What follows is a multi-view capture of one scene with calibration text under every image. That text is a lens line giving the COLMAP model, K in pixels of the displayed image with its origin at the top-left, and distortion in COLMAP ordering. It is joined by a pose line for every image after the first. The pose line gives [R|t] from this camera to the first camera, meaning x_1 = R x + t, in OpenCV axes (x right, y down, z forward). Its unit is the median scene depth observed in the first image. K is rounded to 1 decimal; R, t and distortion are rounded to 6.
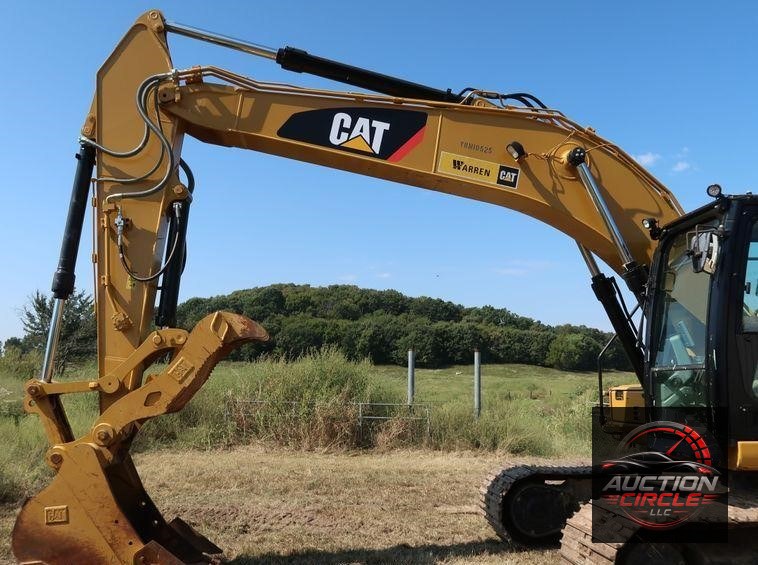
lens RADIAL K [[717.4, 0, 317.5], [0, 717.4, 304.9], [0, 0, 1]] dist [-0.021494, -0.002018]
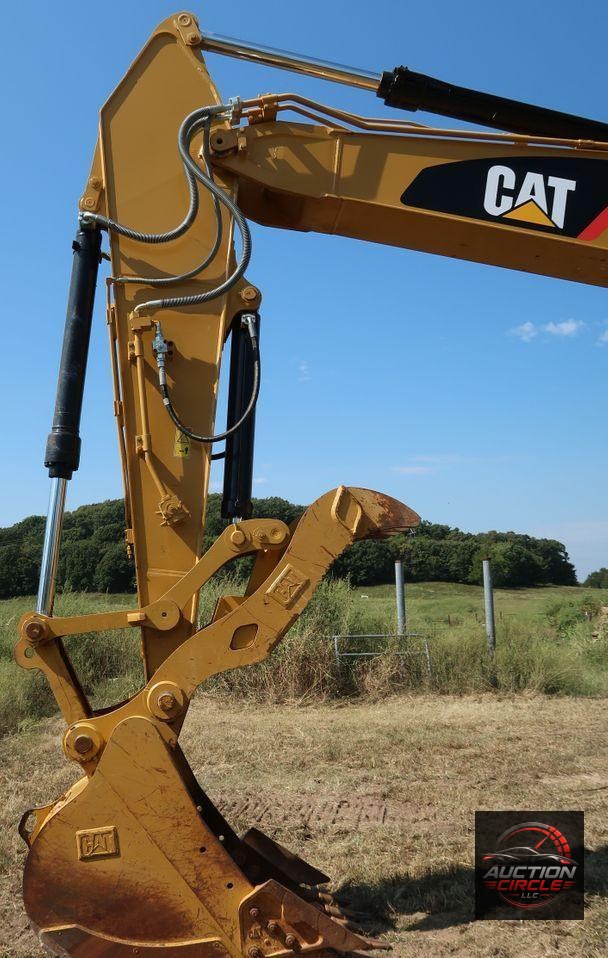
lens RADIAL K [[873.1, 0, 194.1], [0, 873.1, 511.5], [0, 0, 1]] dist [-0.035275, 0.019974]
pose [[0.998968, -0.037157, 0.026121, -0.263765], [0.037425, 0.999251, -0.009860, 0.030683], [-0.025735, 0.010828, 0.999610, 0.257049]]
